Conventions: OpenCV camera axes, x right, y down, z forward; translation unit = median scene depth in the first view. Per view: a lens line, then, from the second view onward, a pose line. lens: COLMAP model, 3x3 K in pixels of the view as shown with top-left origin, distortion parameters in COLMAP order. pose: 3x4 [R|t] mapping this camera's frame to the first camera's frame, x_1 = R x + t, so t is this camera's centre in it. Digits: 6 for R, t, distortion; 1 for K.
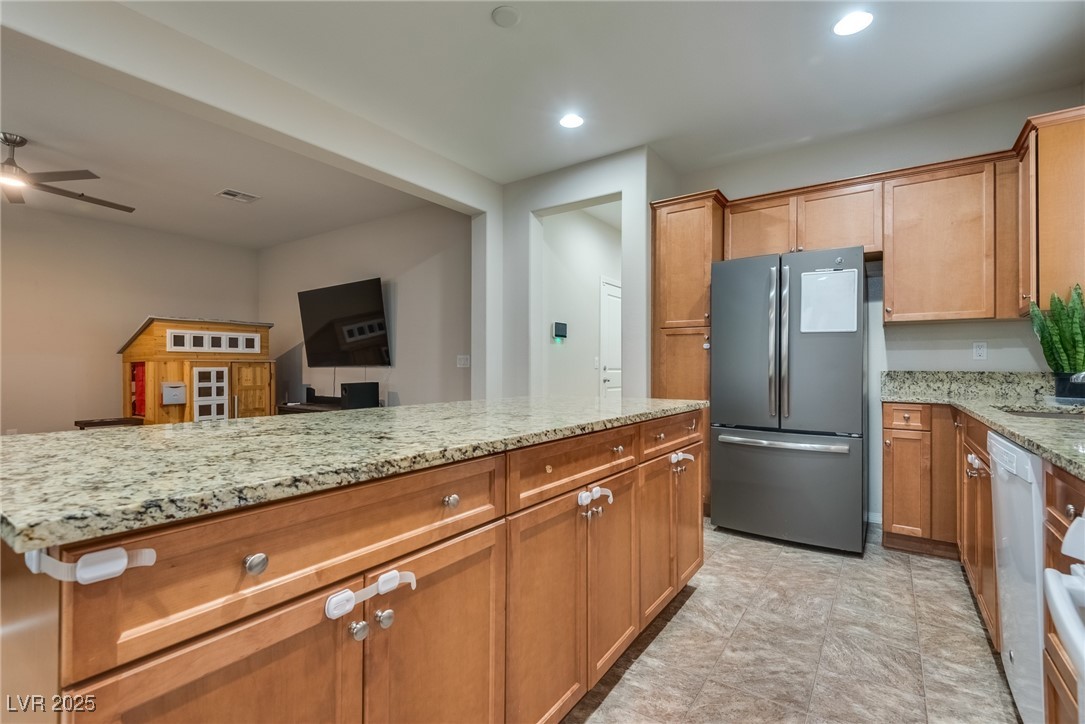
lens RADIAL K [[489.1, 0, 539.8], [0, 489.1, 363.4], [0, 0, 1]] dist [0.019871, -0.013849]
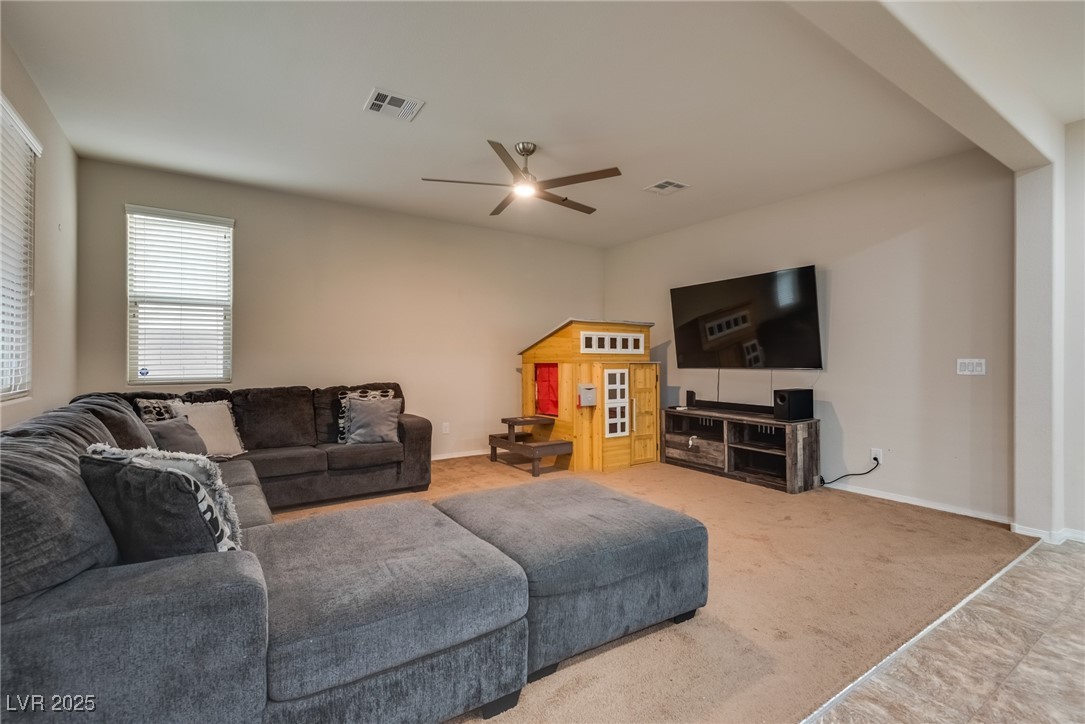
lens RADIAL K [[489.0, 0, 537.4], [0, 489.0, 361.1], [0, 0, 1]] dist [0.029267, -0.011425]
pose [[0.934455, 0.004401, -0.356053, -0.699919], [-0.001149, 0.999956, 0.009344, -0.025541], [0.356079, -0.008322, 0.934419, 0.049916]]
